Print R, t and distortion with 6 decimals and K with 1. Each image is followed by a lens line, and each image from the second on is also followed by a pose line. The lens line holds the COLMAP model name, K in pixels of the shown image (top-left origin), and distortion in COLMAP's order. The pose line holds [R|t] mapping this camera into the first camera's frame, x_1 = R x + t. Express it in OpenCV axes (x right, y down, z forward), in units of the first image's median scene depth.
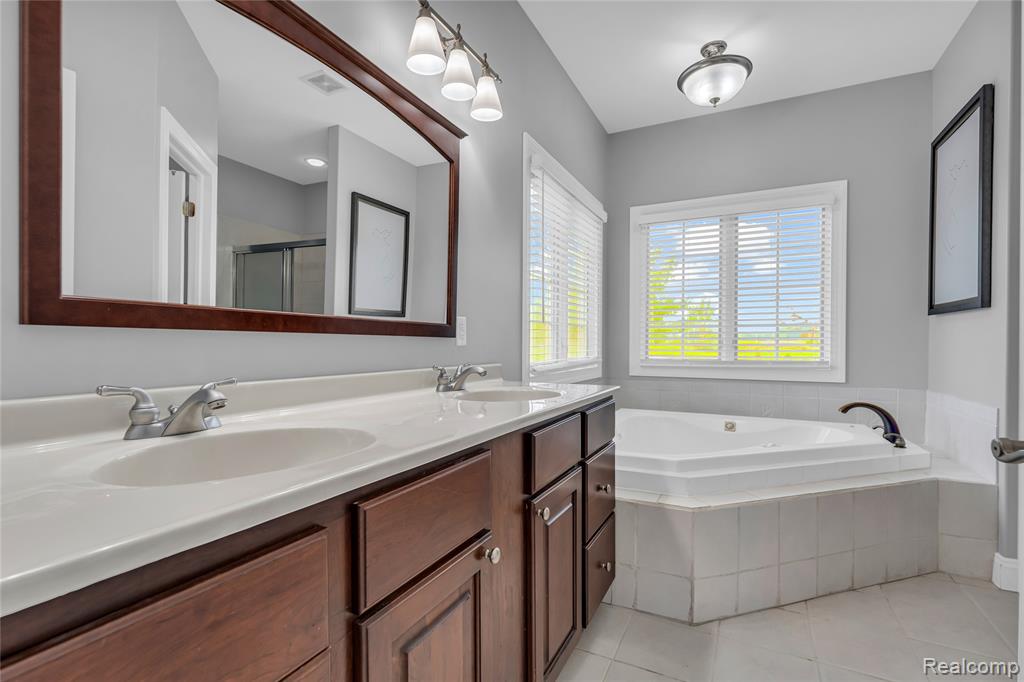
lens RADIAL K [[477.9, 0, 507.8], [0, 477.9, 346.2], [0, 0, 1]] dist [-0.009350, -0.000460]
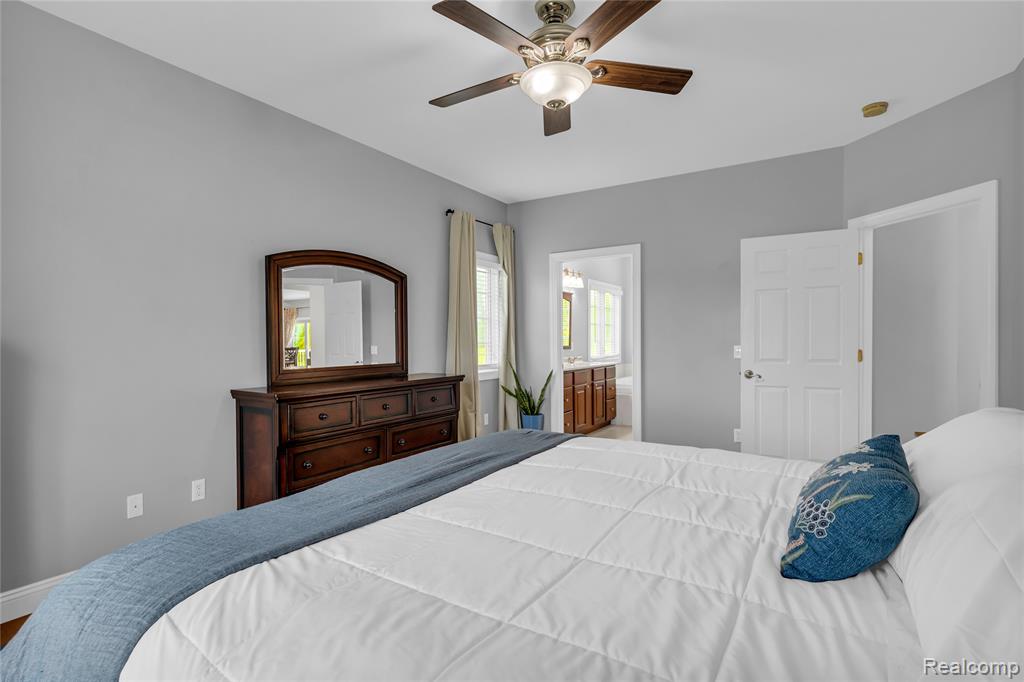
lens RADIAL K [[508.0, 0, 504.7], [0, 508.0, 345.1], [0, 0, 1]] dist [-0.000842, -0.000093]
pose [[0.994896, -0.002694, -0.100872, -0.221331], [0.003856, 0.999928, 0.011323, -0.094558], [0.100834, -0.011654, 0.994835, -2.904339]]
